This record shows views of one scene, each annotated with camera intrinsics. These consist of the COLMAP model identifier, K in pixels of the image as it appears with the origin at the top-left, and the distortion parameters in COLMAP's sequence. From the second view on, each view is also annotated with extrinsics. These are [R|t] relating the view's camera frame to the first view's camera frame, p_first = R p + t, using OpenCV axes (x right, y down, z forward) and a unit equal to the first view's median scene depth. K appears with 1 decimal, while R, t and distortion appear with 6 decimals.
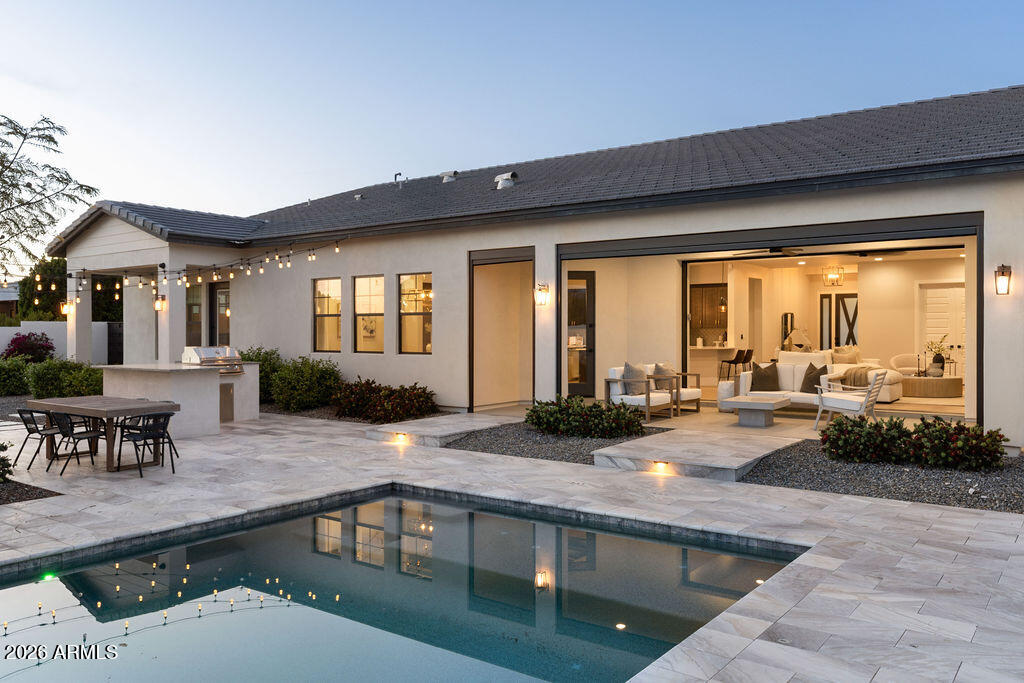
lens RADIAL K [[812.1, 0, 511.8], [0, 812.1, 322.6], [0, 0, 1]] dist [0.008306, -0.004369]
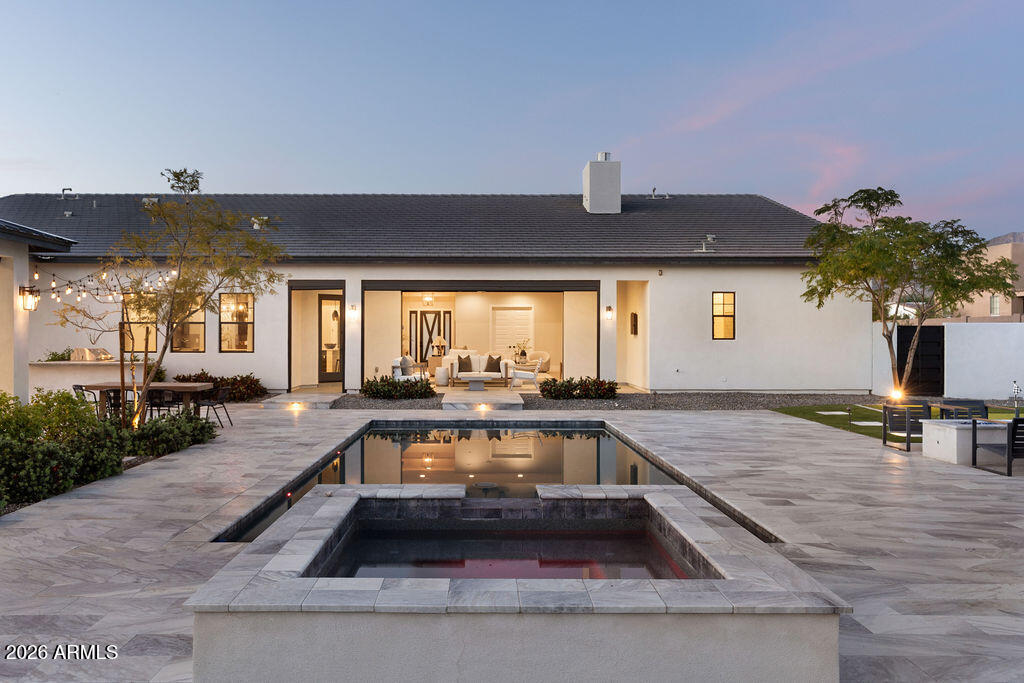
lens RADIAL K [[812.1, 0, 494.4], [0, 812.1, 343.4], [0, 0, 1]] dist [0.008306, -0.004369]
pose [[0.791280, -0.000978, 0.611454, -0.597262], [-0.009926, 0.999846, 0.014445, 0.000025], [-0.611374, -0.017499, 0.791148, -0.327105]]
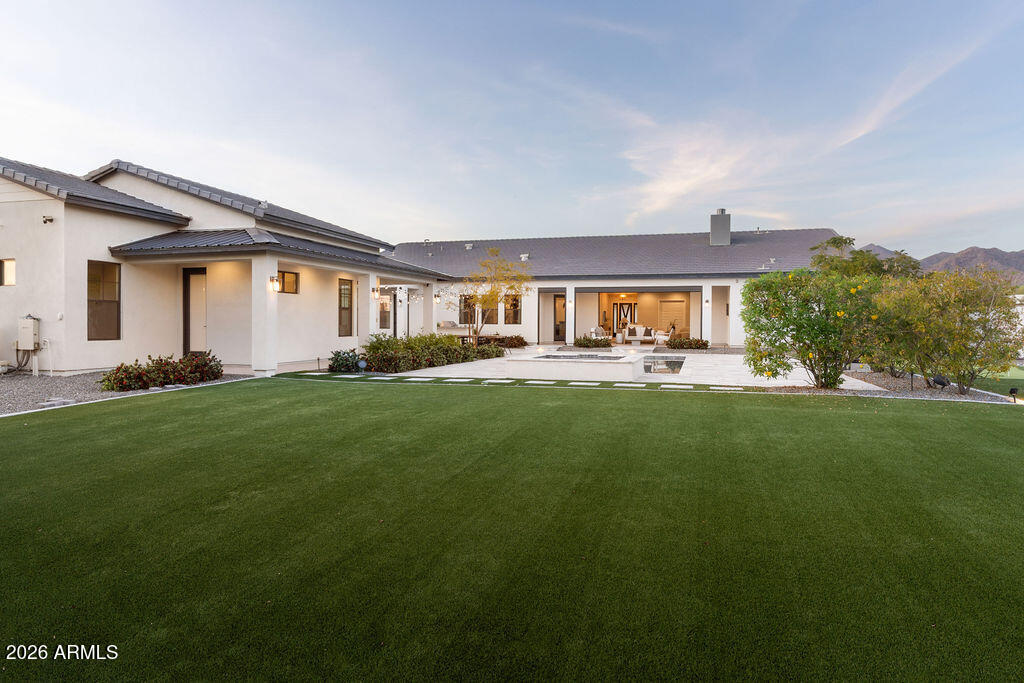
lens RADIAL K [[642.9, 0, 518.7], [0, 642.9, 331.8], [0, 0, 1]] dist [-0.000376, 0.002831]
pose [[0.935109, 0.004464, 0.354333, -0.850530], [-0.013094, 0.999673, 0.021961, 0.017265], [-0.354119, -0.025176, 0.934861, -1.003979]]
